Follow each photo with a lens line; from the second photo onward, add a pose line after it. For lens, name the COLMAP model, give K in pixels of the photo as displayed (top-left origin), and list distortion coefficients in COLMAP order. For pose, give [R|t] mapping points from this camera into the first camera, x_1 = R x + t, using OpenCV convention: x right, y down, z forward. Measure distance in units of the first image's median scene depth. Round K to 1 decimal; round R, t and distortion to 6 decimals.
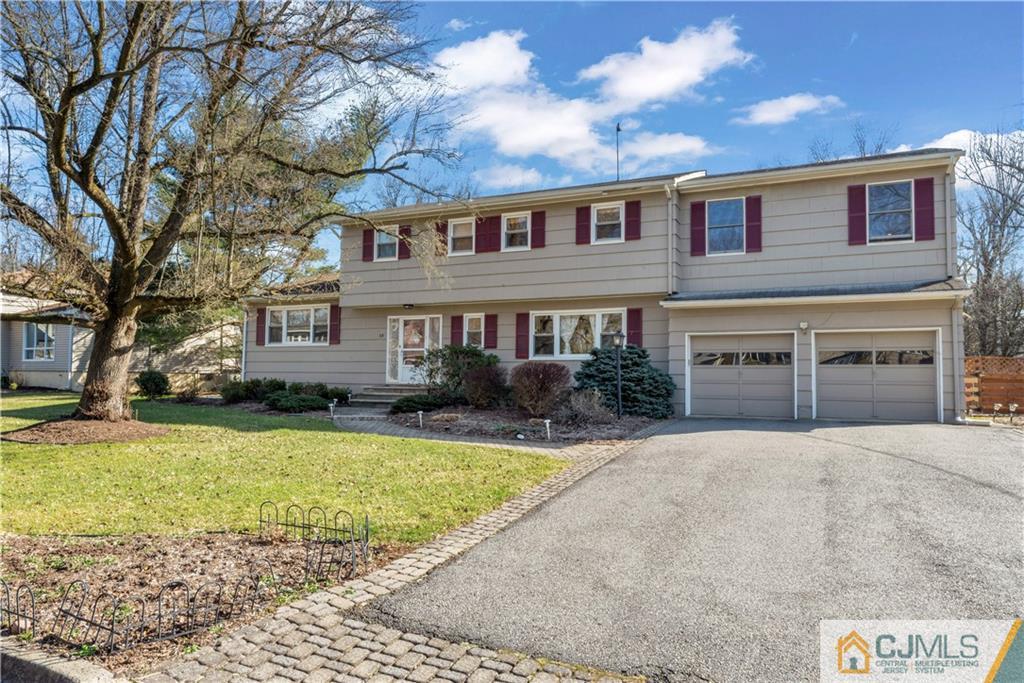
lens RADIAL K [[689.8, 0, 512.0], [0, 689.8, 341.5], [0, 0, 1]] dist [-0.004912, 0.001083]
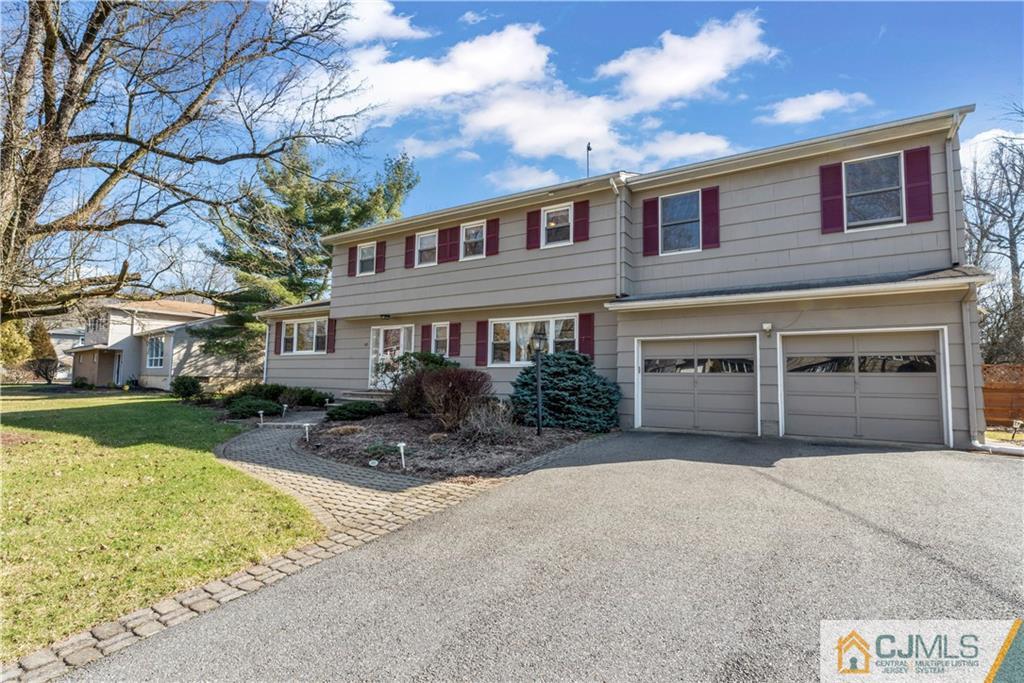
lens RADIAL K [[493.2, 0, 512.0], [0, 493.2, 341.5], [0, 0, 1]] dist [-0.000166, -0.000328]
pose [[0.992635, -0.004848, -0.121043, 0.163086], [0.001490, 0.999612, -0.027818, 0.010417], [0.121131, 0.027433, 0.992257, 0.315618]]
